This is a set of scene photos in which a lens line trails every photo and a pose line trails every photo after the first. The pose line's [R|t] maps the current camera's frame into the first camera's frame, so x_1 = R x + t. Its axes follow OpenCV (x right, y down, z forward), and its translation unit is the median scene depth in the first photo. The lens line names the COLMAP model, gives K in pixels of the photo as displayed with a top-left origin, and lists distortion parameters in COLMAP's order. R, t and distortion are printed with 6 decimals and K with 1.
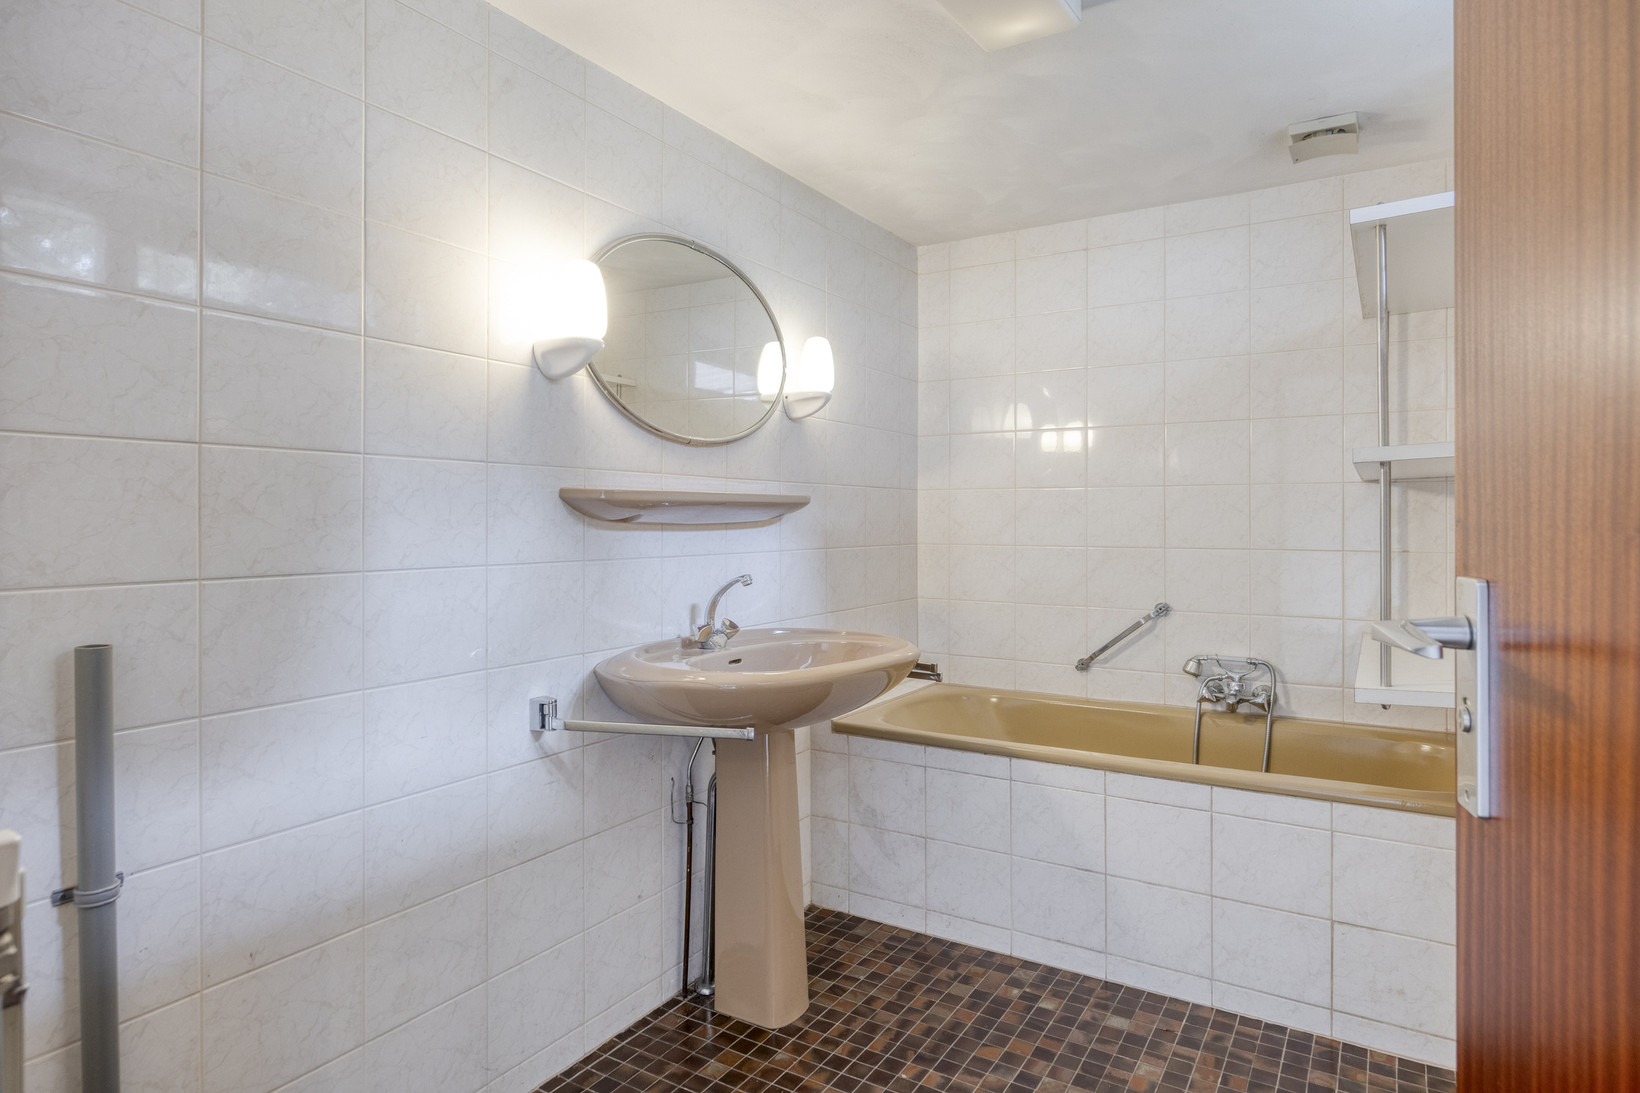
lens RADIAL K [[915.8, 0, 823.0], [0, 915.8, 536.5], [0, 0, 1]] dist [-0.005556, -0.000030]
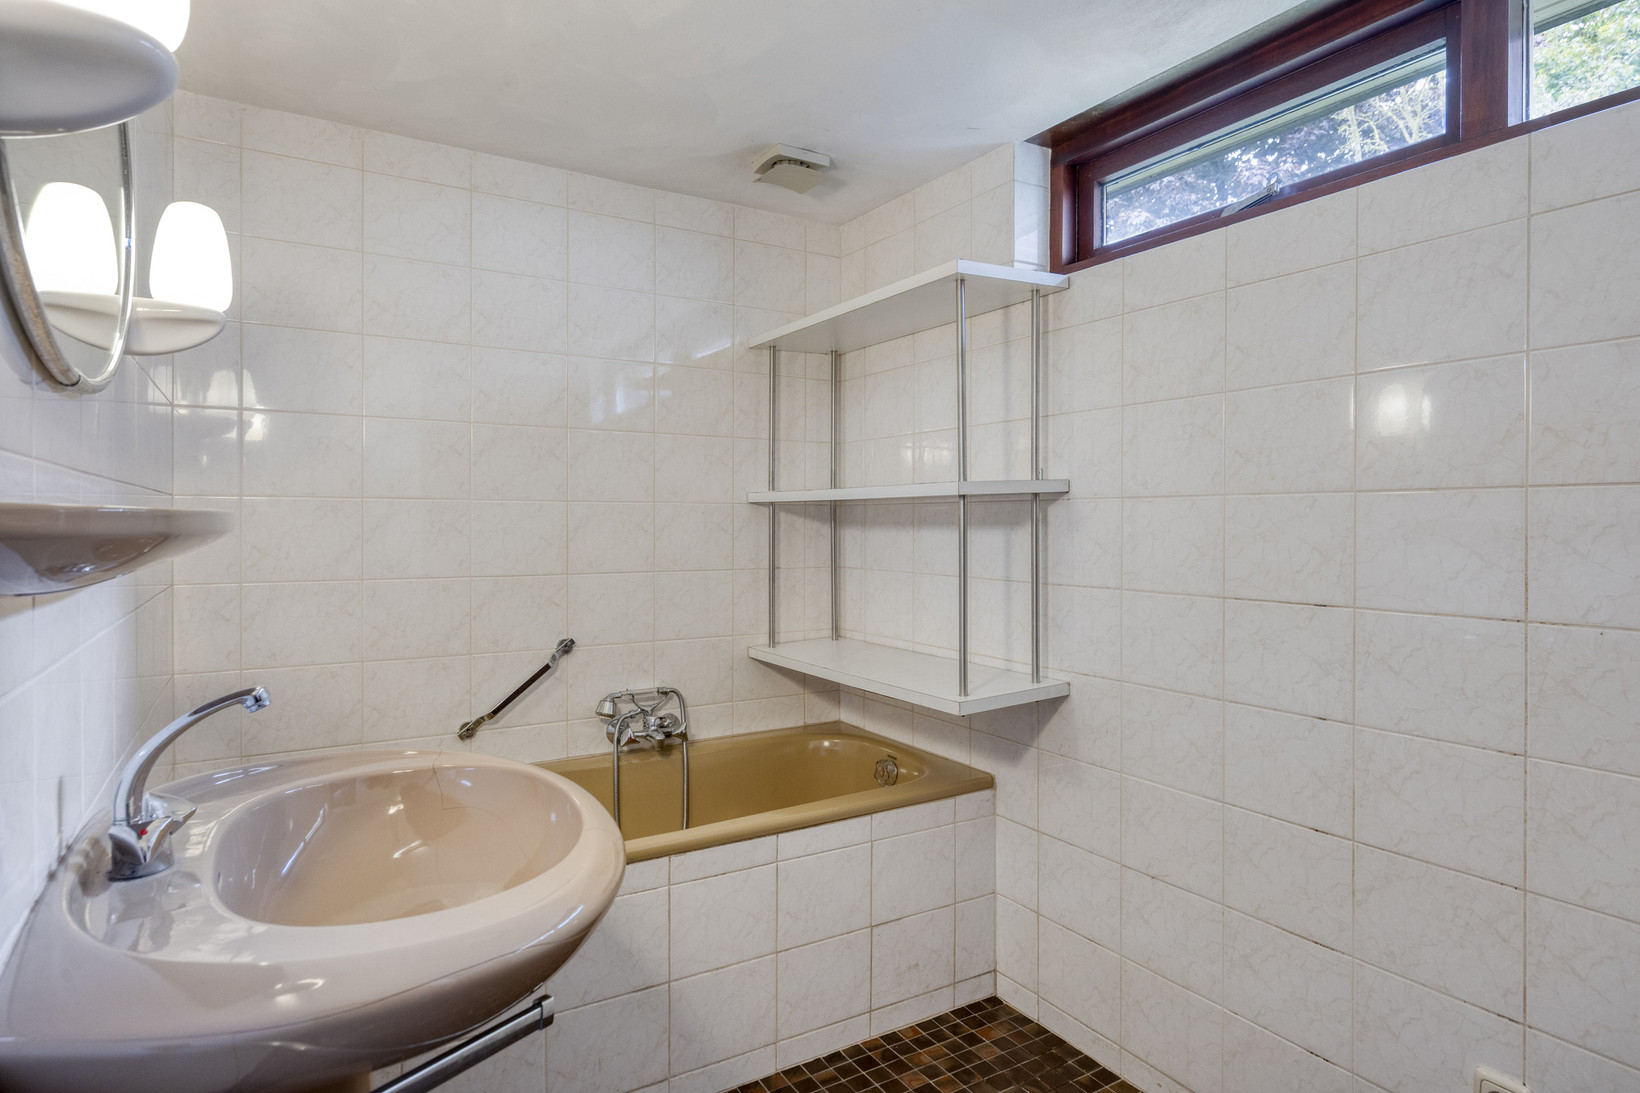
lens RADIAL K [[915.8, 0, 820.9], [0, 915.8, 541.7], [0, 0, 1]] dist [-0.005556, -0.000030]
pose [[0.448436, -0.016795, 0.893657, -0.297620], [0.014962, 0.999824, 0.011282, -0.025283], [-0.893689, 0.008312, 0.448609, 0.431209]]
